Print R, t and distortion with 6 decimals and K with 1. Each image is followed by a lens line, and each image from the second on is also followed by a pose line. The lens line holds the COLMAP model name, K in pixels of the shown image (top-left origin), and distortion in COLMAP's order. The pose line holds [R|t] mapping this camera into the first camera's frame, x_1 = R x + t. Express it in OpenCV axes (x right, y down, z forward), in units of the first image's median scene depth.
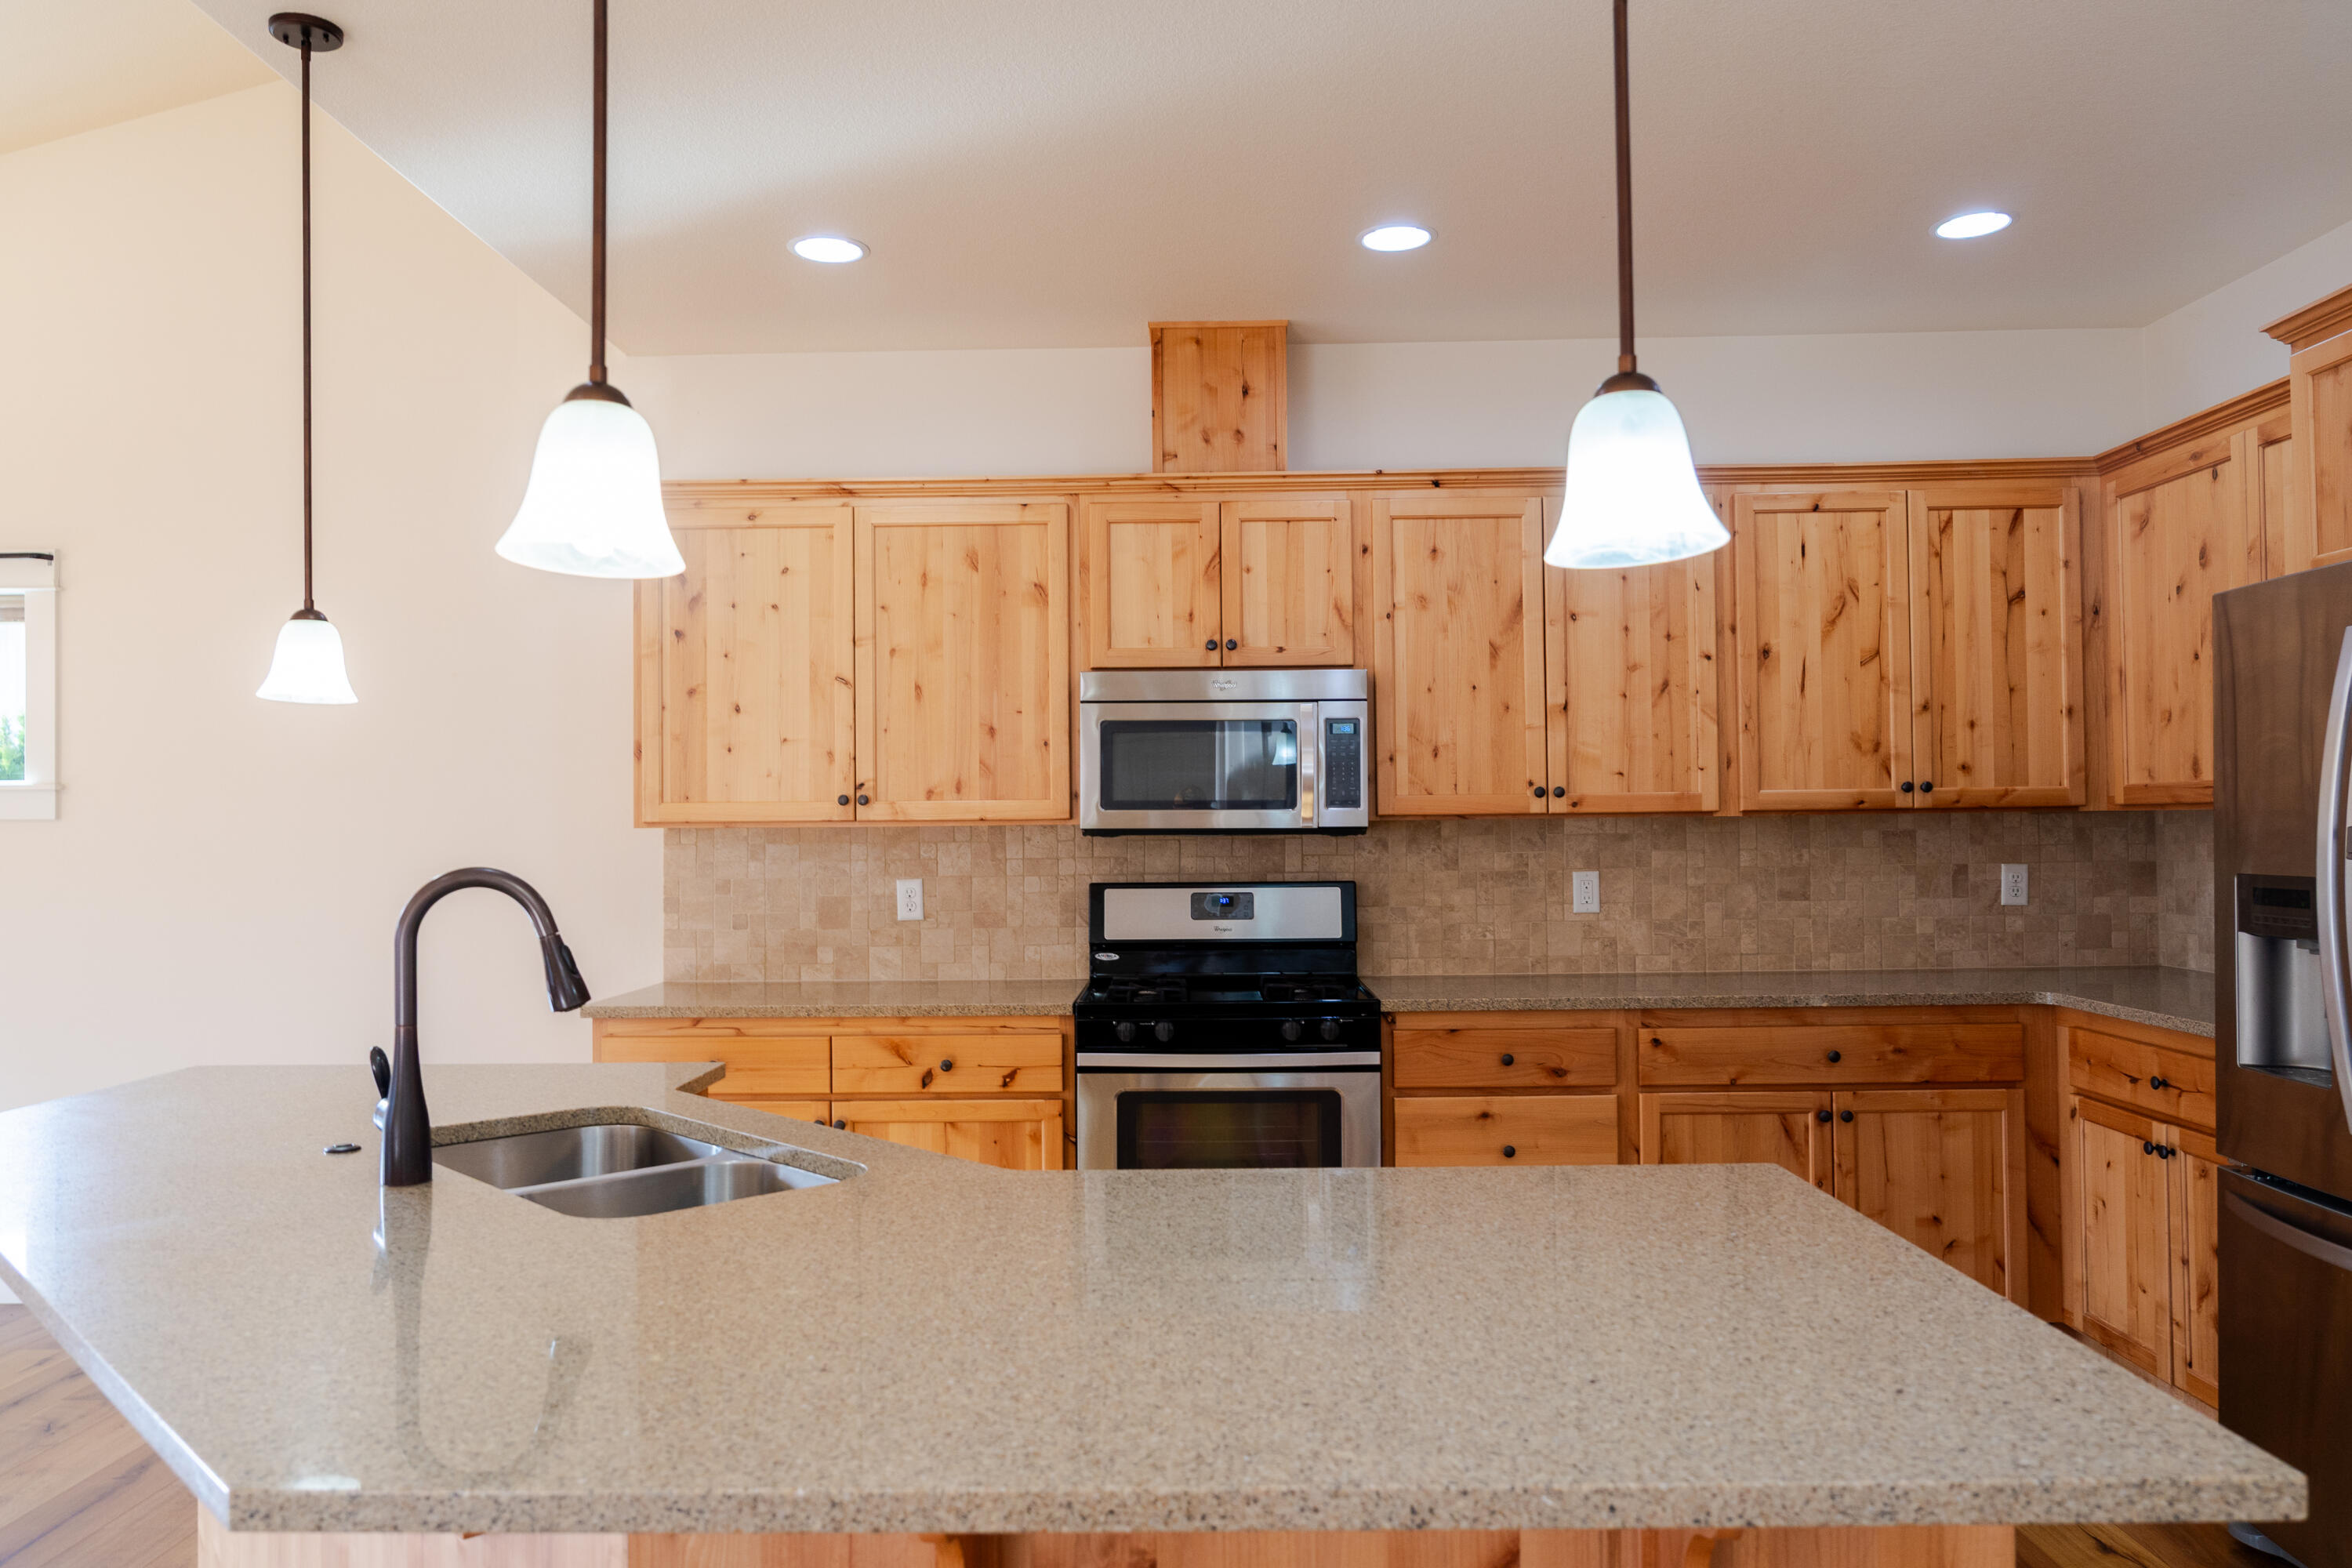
lens RADIAL K [[1661.4, 0, 1176.0], [0, 1661.4, 784.0], [0, 0, 1]] dist [0.008911, 0.002270]
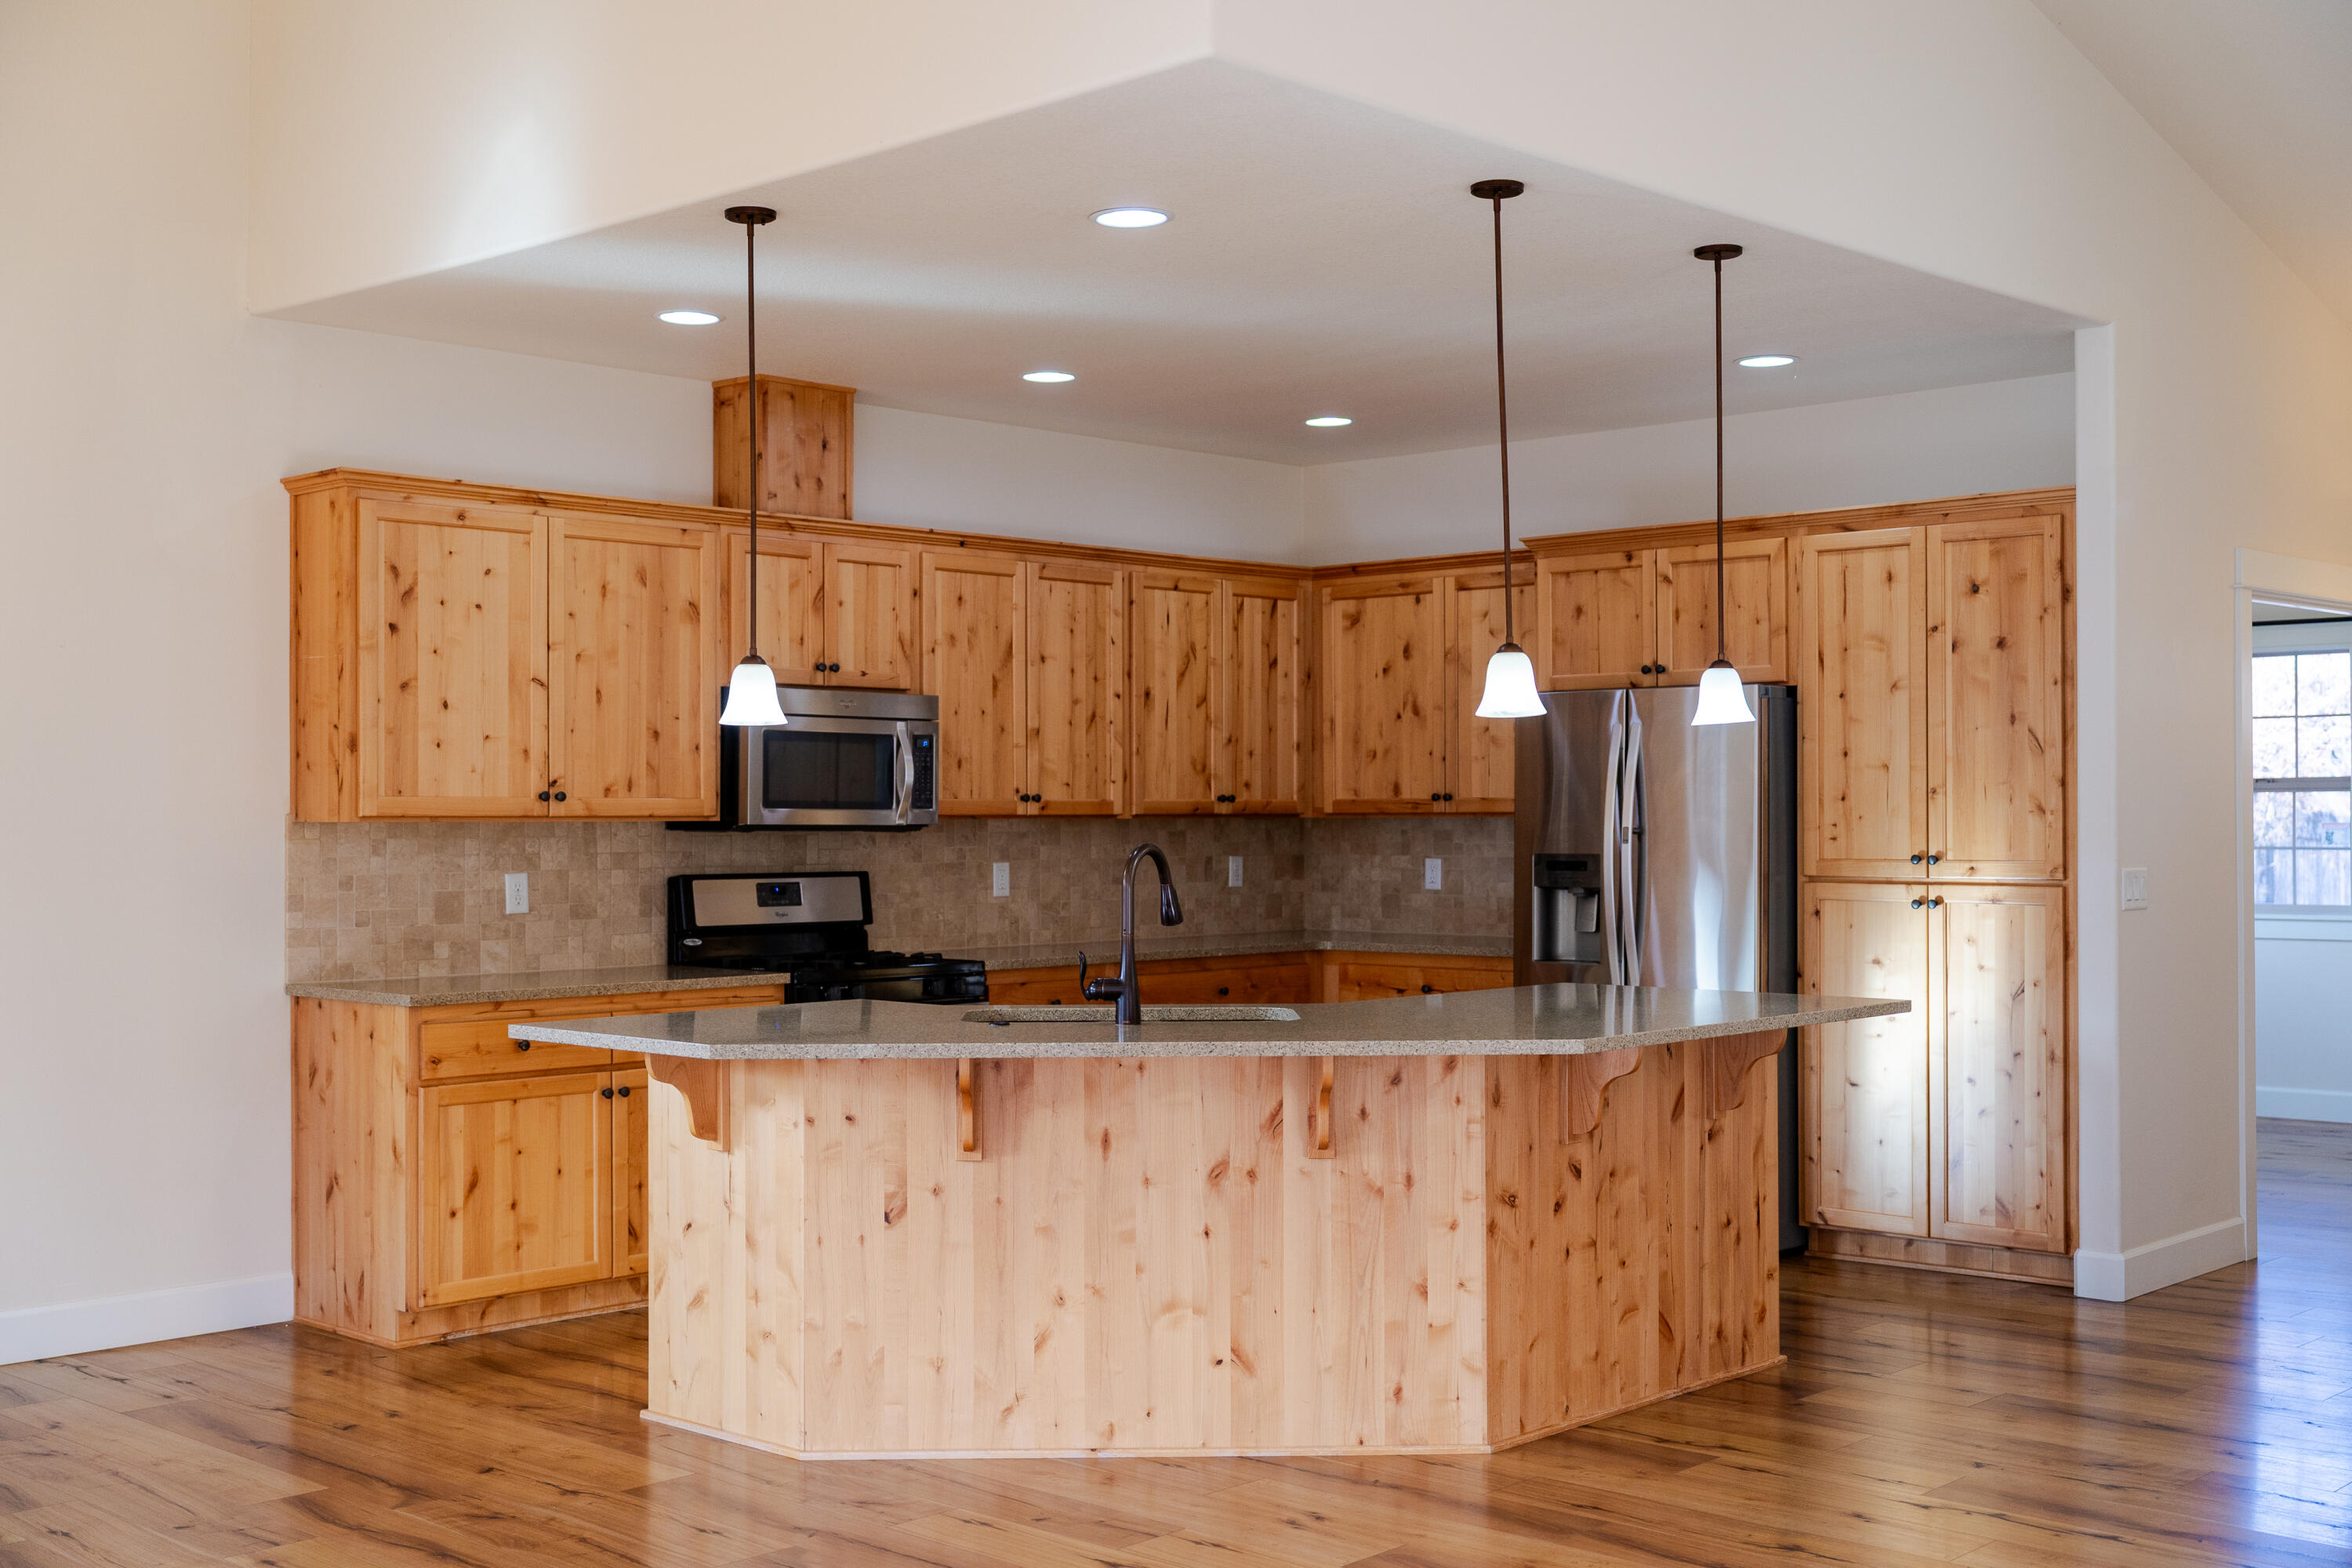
lens RADIAL K [[2604.8, 0, 1177.3], [0, 2604.8, 735.1], [0, 0, 1]] dist [0.187498, 0.006681]
pose [[0.684372, 0.033187, 0.728377, -1.127453], [-0.025031, 0.999444, -0.022019, -0.002221], [-0.728703, -0.003162, 0.684823, -0.428512]]
